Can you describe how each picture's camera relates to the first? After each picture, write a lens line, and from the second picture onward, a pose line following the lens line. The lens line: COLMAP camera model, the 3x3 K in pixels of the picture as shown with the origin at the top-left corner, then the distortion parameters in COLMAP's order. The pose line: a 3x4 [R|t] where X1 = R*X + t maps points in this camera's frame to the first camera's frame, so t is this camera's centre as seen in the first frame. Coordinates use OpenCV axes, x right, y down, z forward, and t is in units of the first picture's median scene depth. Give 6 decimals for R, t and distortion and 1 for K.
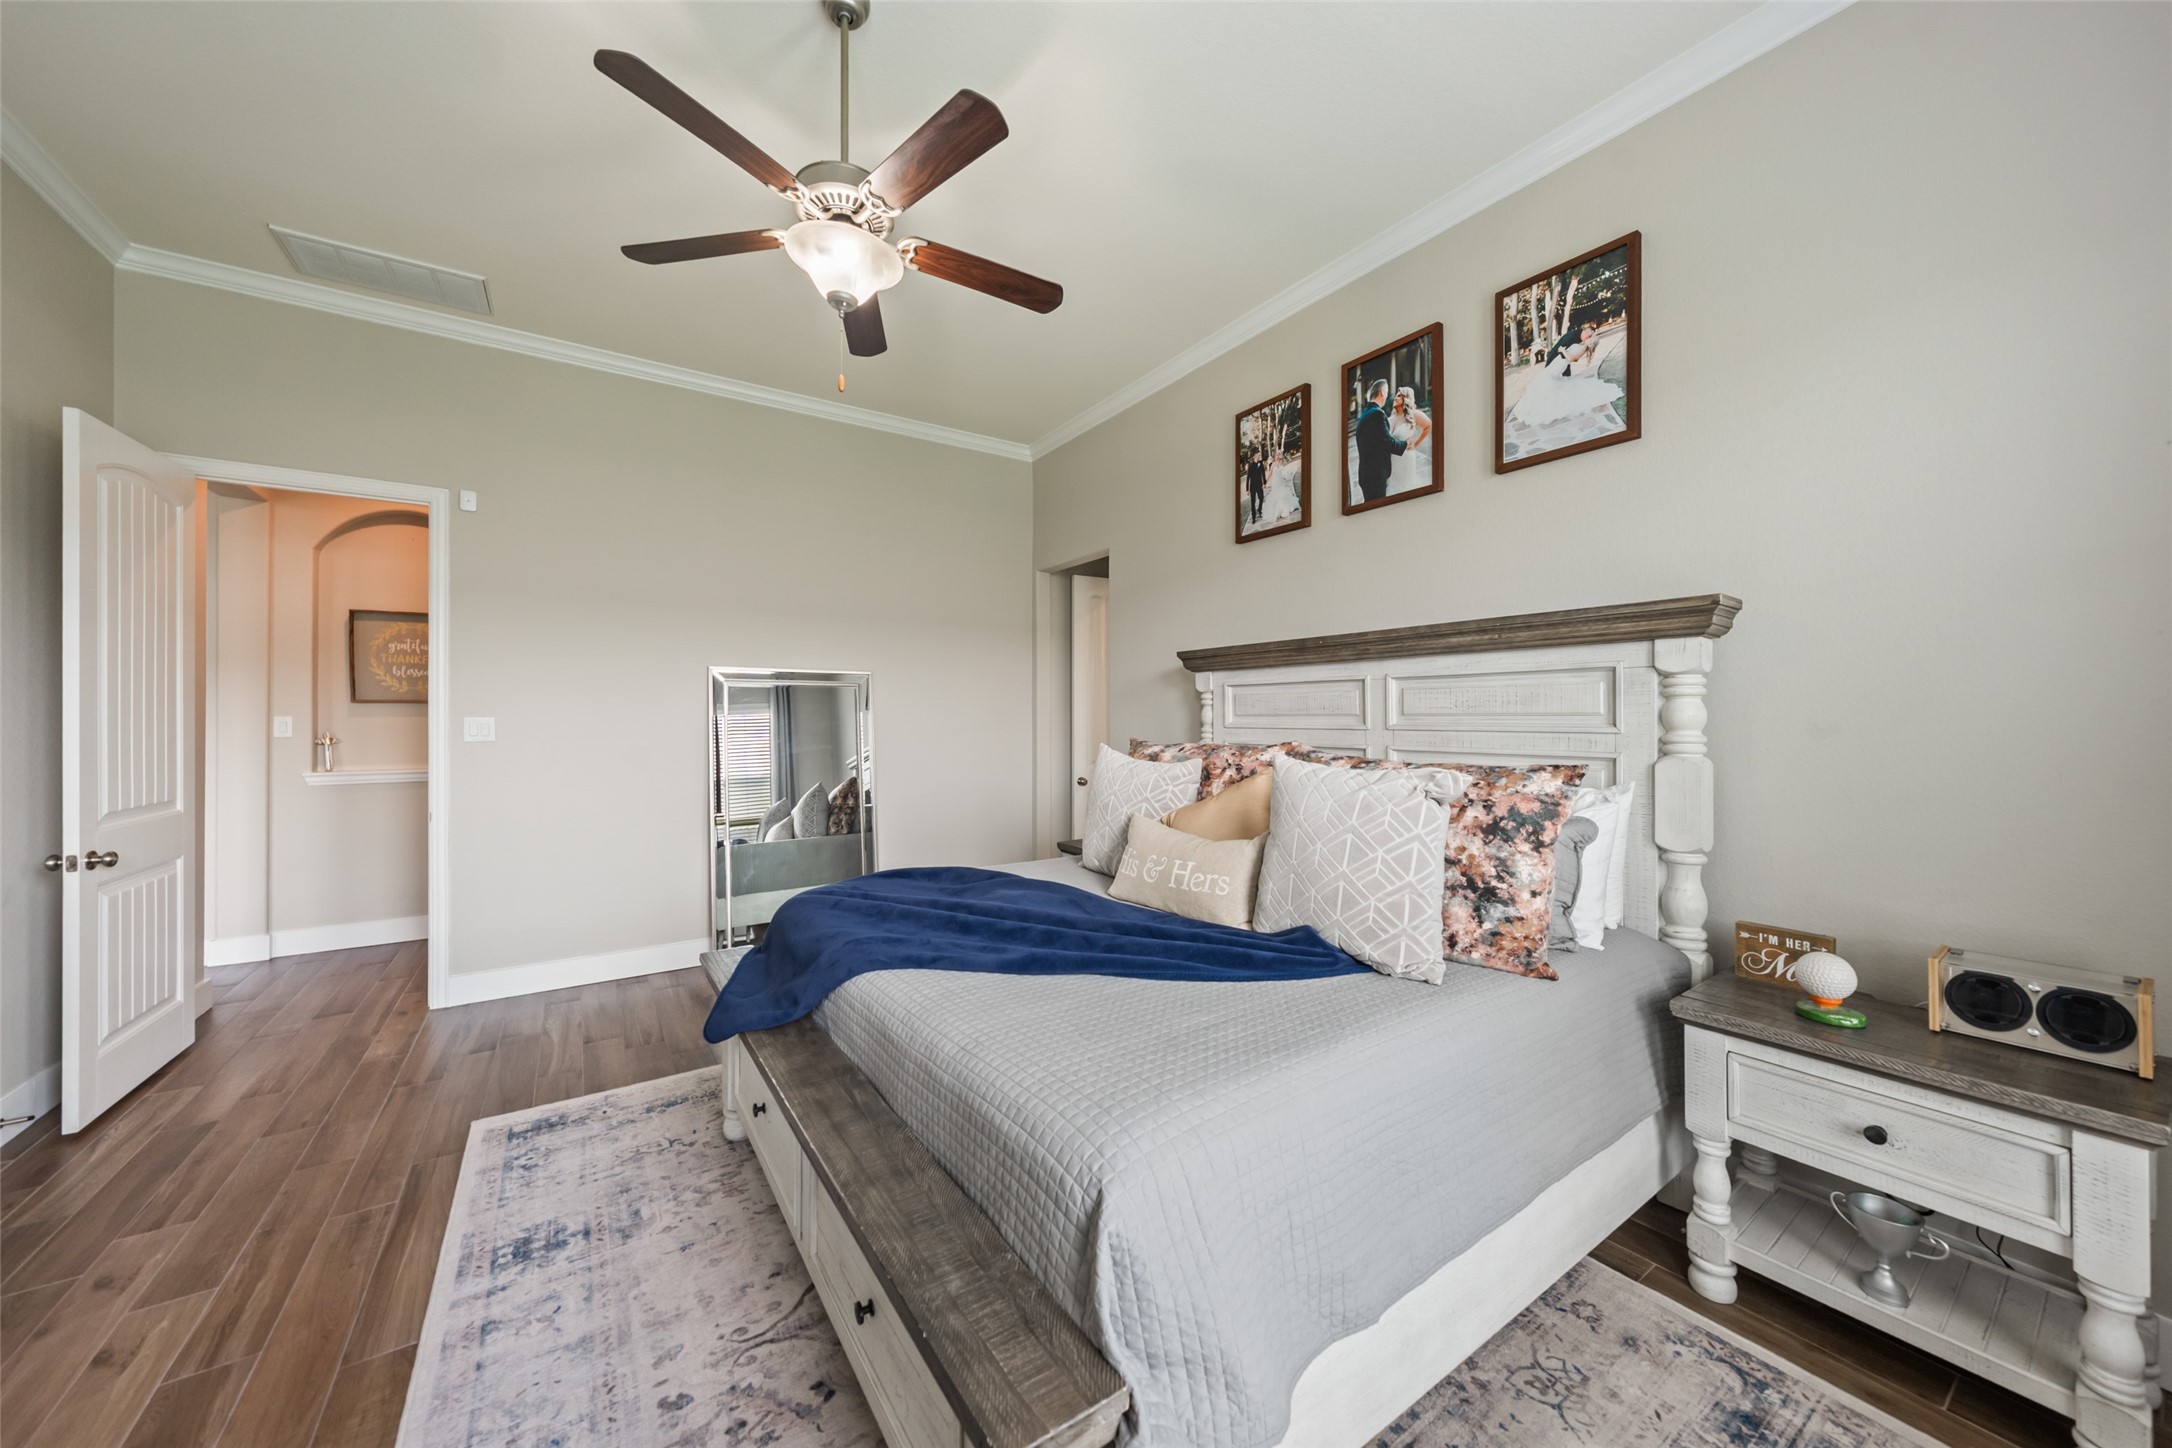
lens RADIAL K [[761.1, 0, 1094.8], [0, 761.1, 720.6], [0, 0, 1]] dist [-0.013371, -0.000058]
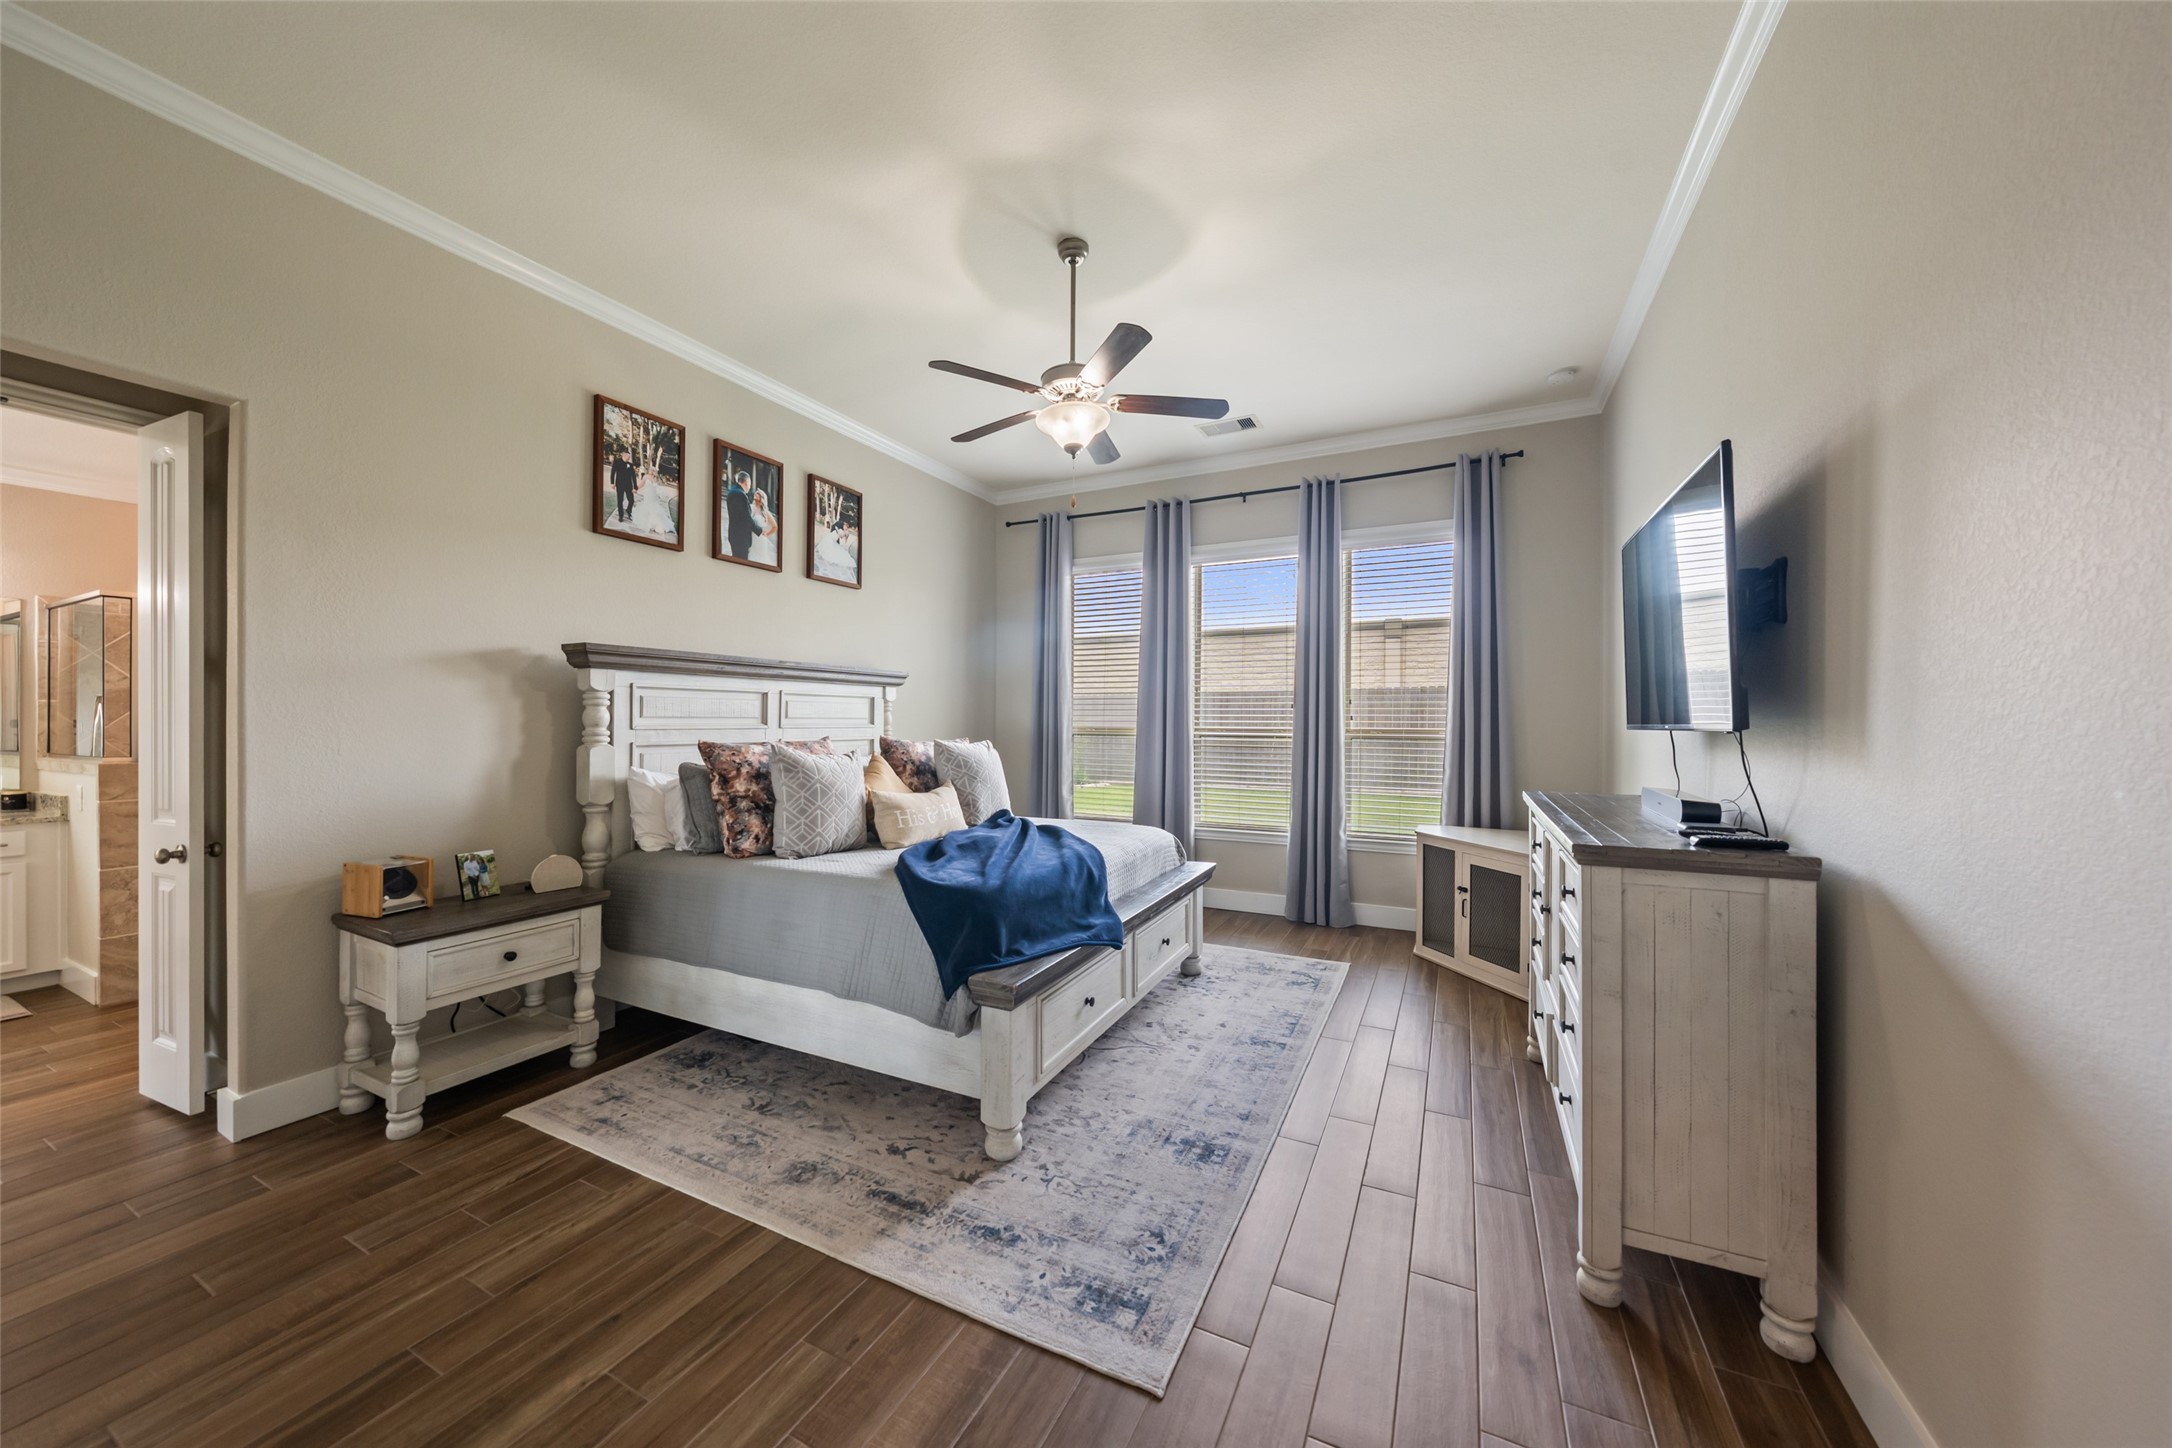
lens RADIAL K [[761.1, 0, 1094.8], [0, 761.1, 720.6], [0, 0, 1]] dist [-0.013371, -0.000058]
pose [[-0.501092, 0.003000, 0.865389, -1.161689], [0.001383, 0.999995, -0.002666, 0.001372], [-0.865393, -0.000140, -0.501094, 1.184371]]
